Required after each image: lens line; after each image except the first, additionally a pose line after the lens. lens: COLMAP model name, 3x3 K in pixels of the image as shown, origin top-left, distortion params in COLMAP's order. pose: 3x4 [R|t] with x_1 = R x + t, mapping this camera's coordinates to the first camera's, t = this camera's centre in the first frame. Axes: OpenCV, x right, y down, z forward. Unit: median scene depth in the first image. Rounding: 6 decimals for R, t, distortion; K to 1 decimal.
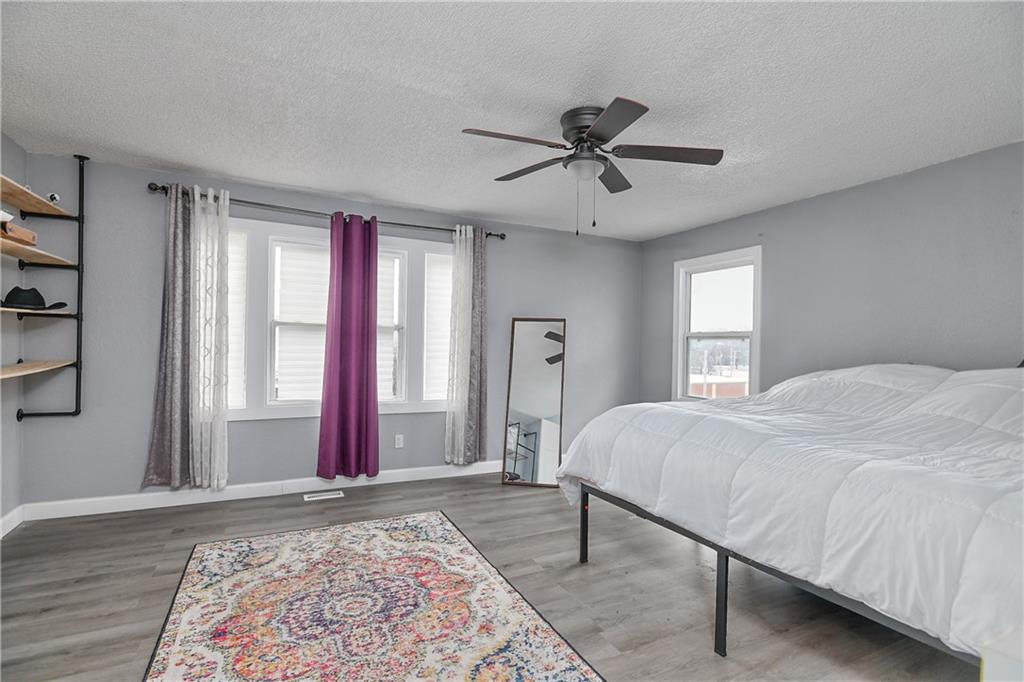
lens RADIAL K [[494.0, 0, 513.1], [0, 494.0, 340.1], [0, 0, 1]] dist [-0.004576, -0.002045]
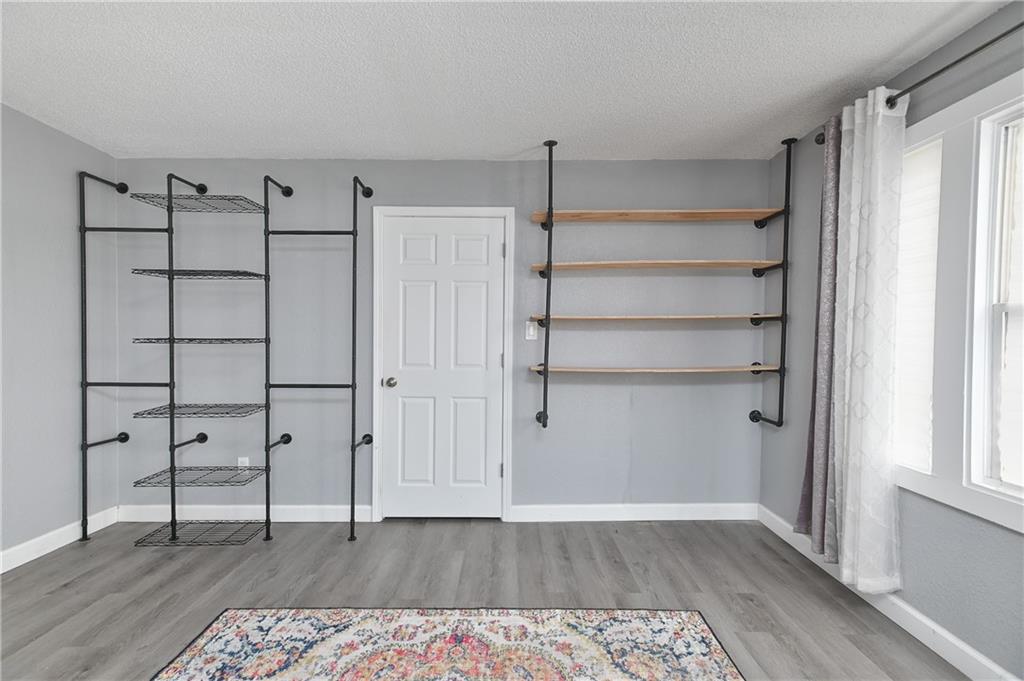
lens RADIAL K [[494.0, 0, 510.1], [0, 494.0, 333.8], [0, 0, 1]] dist [-0.004576, -0.002045]
pose [[-0.439541, -0.015115, -0.898095, 0.186741], [-0.029532, 0.999561, -0.002369, 0.003723], [0.897737, 0.025482, -0.439794, 1.226612]]
